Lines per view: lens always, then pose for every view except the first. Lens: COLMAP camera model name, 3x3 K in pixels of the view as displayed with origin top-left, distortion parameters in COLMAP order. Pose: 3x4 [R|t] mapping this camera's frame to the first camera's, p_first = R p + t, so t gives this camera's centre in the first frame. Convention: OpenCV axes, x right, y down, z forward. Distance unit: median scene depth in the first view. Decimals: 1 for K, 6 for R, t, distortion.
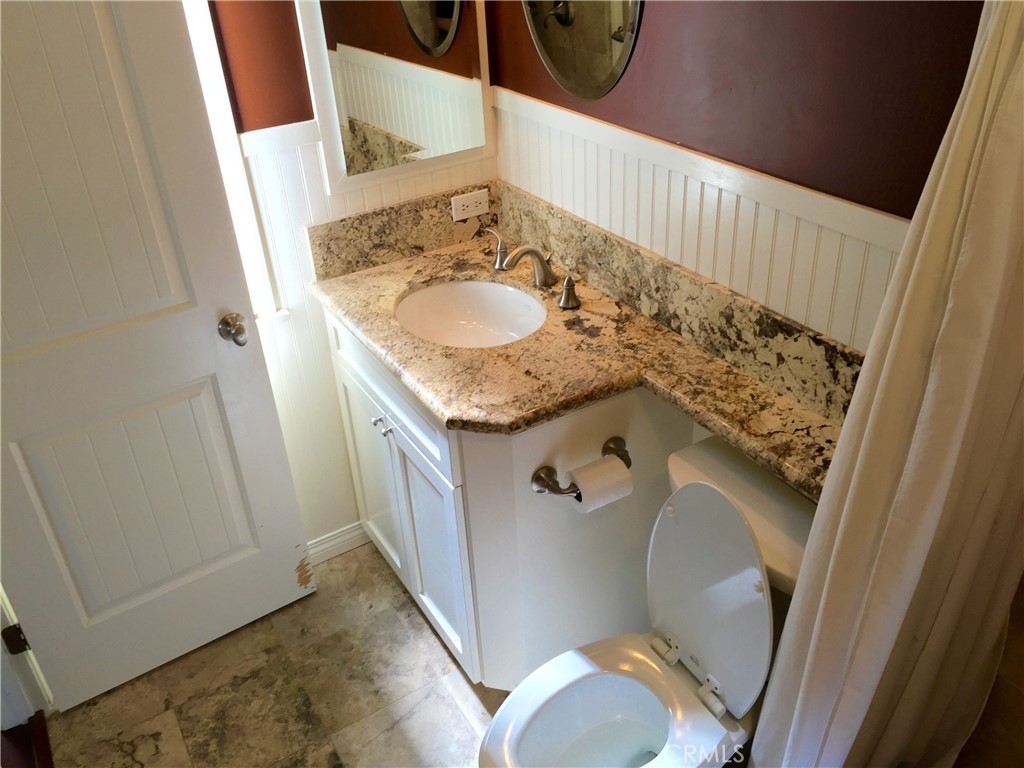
lens RADIAL K [[867.5, 0, 512.2], [0, 867.5, 385.4], [0, 0, 1]] dist [0.017188, -0.010937]
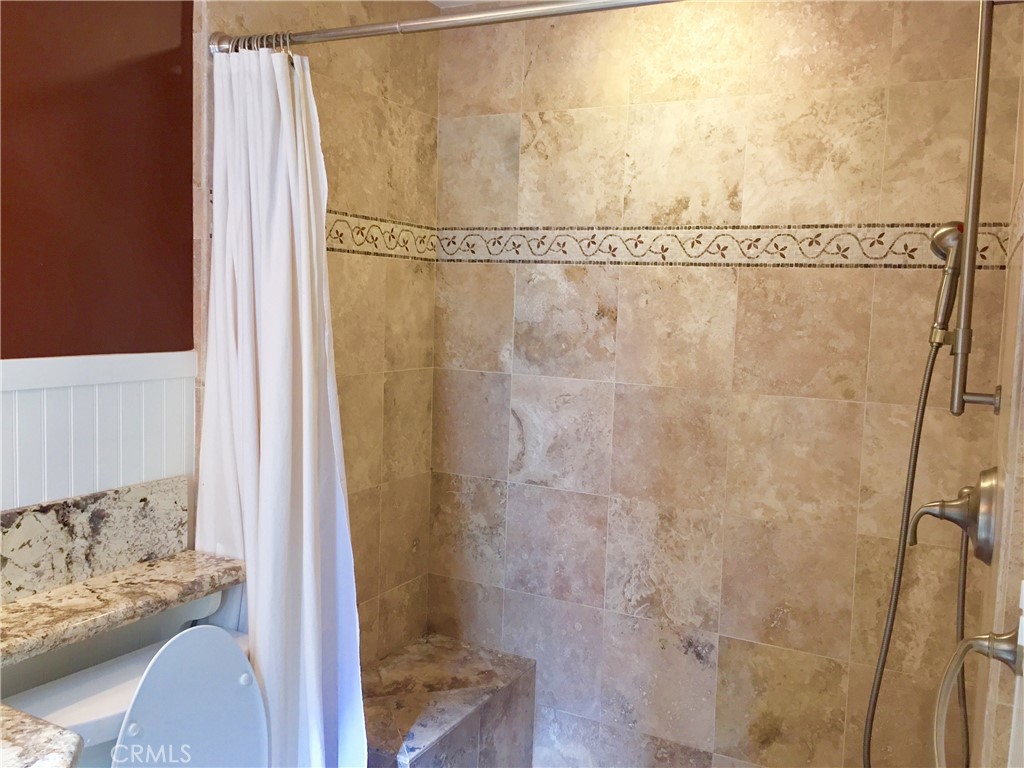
lens RADIAL K [[867.5, 0, 512.5], [0, 867.5, 384.4], [0, 0, 1]] dist [0.017188, -0.010937]
pose [[-0.523433, -0.035064, 0.851345, -0.723911], [0.438616, 0.845516, 0.304499, -0.232861], [-0.730503, 0.532798, -0.427191, 0.961620]]
